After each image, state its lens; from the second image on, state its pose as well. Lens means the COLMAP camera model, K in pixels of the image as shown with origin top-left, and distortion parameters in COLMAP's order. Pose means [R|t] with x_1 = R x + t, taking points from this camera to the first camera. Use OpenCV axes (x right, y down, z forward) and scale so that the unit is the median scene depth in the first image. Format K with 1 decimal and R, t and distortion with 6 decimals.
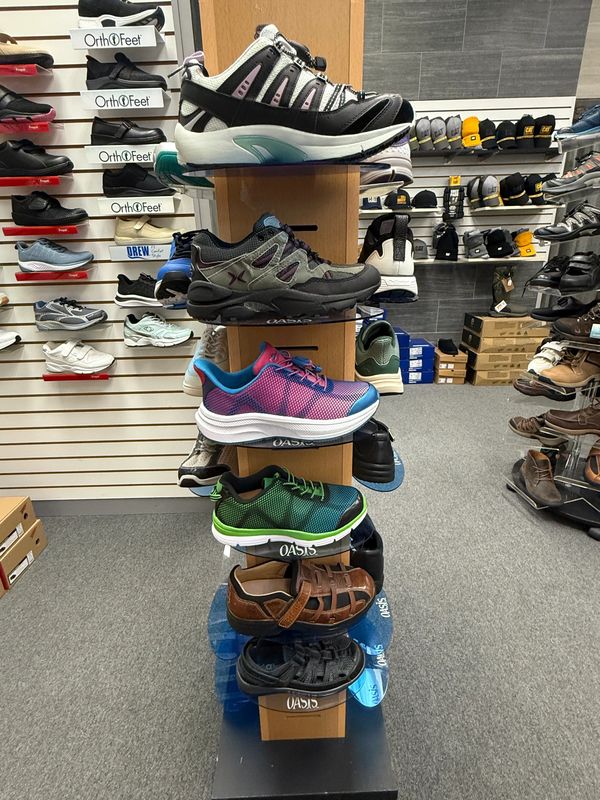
lens RADIAL K [[393.9, 0, 300.3], [0, 393.9, 397.2], [0, 0, 1]] dist [-0.012989, -0.000098]
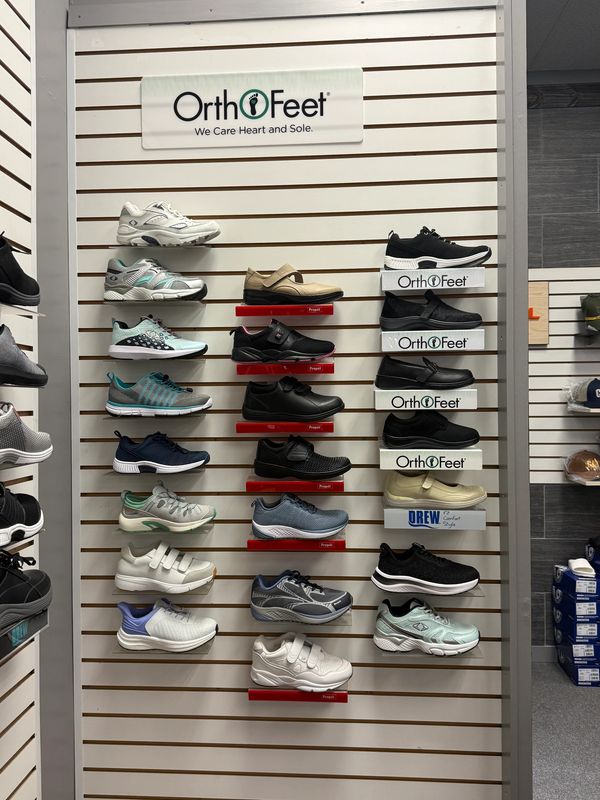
lens RADIAL K [[644.0, 0, 300.1], [0, 644.0, 397.5], [0, 0, 1]] dist [0.048960, -0.015381]
pose [[0.995111, 0.016601, -0.097360, -0.500057], [-0.050841, 0.931235, -0.360854, -0.130288], [0.084675, 0.364040, 0.927526, -0.187777]]
